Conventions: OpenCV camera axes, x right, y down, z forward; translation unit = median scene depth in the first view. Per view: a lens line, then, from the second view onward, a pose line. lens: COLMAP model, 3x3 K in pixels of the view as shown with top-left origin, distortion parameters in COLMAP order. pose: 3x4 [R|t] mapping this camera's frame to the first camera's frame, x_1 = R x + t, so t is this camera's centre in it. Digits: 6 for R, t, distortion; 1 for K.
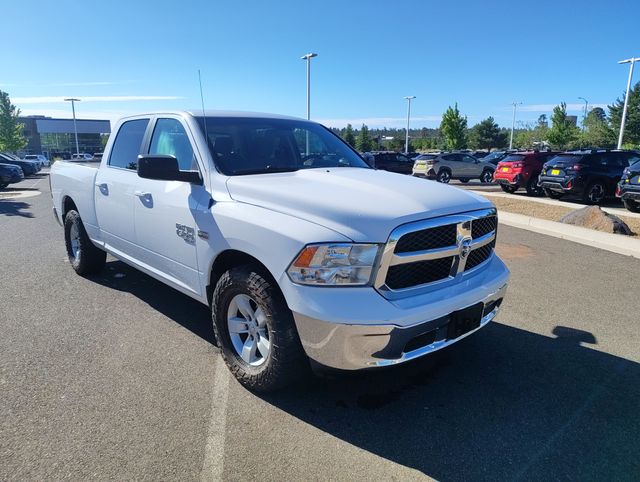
lens RADIAL K [[443.4, 0, 322.0], [0, 443.4, 244.6], [0, 0, 1]] dist [0.002352, -0.010179]
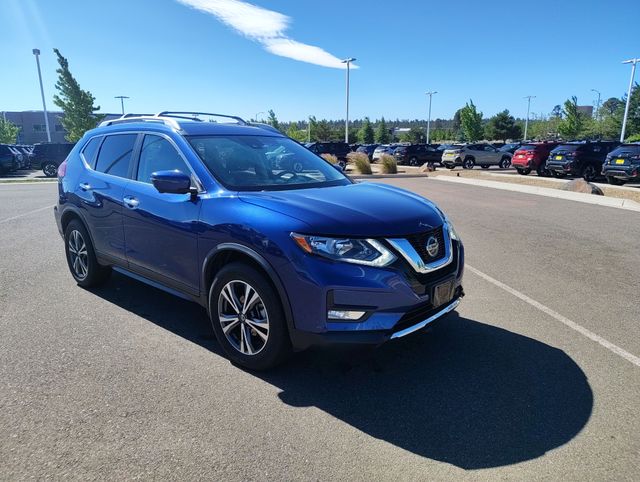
lens RADIAL K [[443.4, 0, 322.0], [0, 443.4, 241.0], [0, 0, 1]] dist [0.002352, -0.010179]
pose [[0.999652, 0.000486, -0.026381, -0.091418], [-0.000230, 0.999953, 0.009699, 0.045831], [0.026385, -0.009690, 0.999605, -0.216306]]
